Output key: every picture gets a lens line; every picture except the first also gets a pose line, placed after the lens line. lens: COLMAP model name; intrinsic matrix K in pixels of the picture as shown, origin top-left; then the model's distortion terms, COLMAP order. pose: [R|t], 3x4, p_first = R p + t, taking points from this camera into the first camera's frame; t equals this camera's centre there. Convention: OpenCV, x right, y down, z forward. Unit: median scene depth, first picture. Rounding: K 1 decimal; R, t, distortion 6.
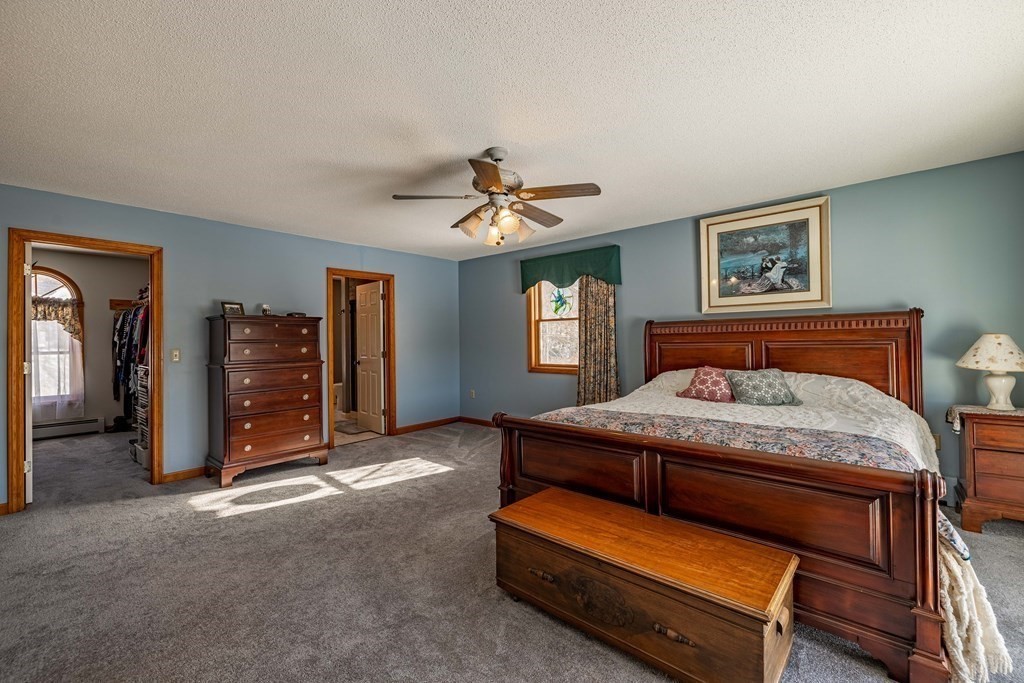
lens RADIAL K [[428.4, 0, 510.2], [0, 428.4, 338.5], [0, 0, 1]] dist [-0.001406, -0.000310]
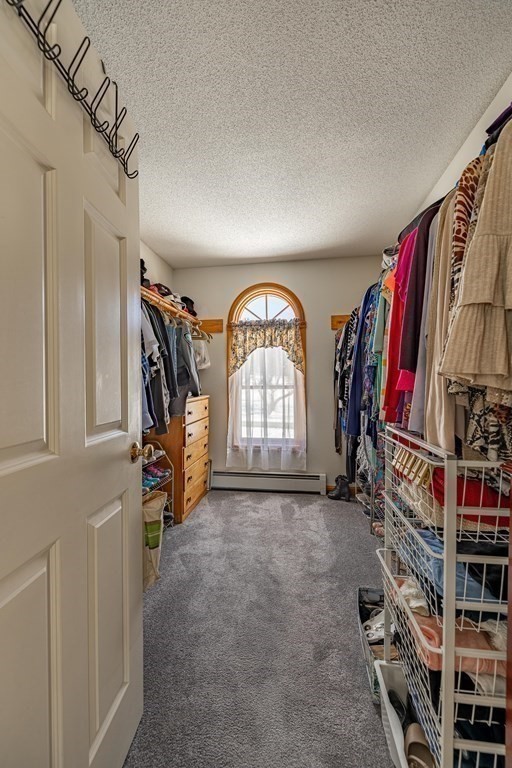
lens RADIAL K [[321.3, 0, 256.0], [0, 321.3, 384.0], [0, 0, 1]] dist [-0.001406, -0.000310]
pose [[0.541848, 0.004868, -0.840463, -0.567753], [0.004247, 0.999955, 0.008529, 0.022341], [0.840466, -0.008191, 0.541802, 0.620178]]
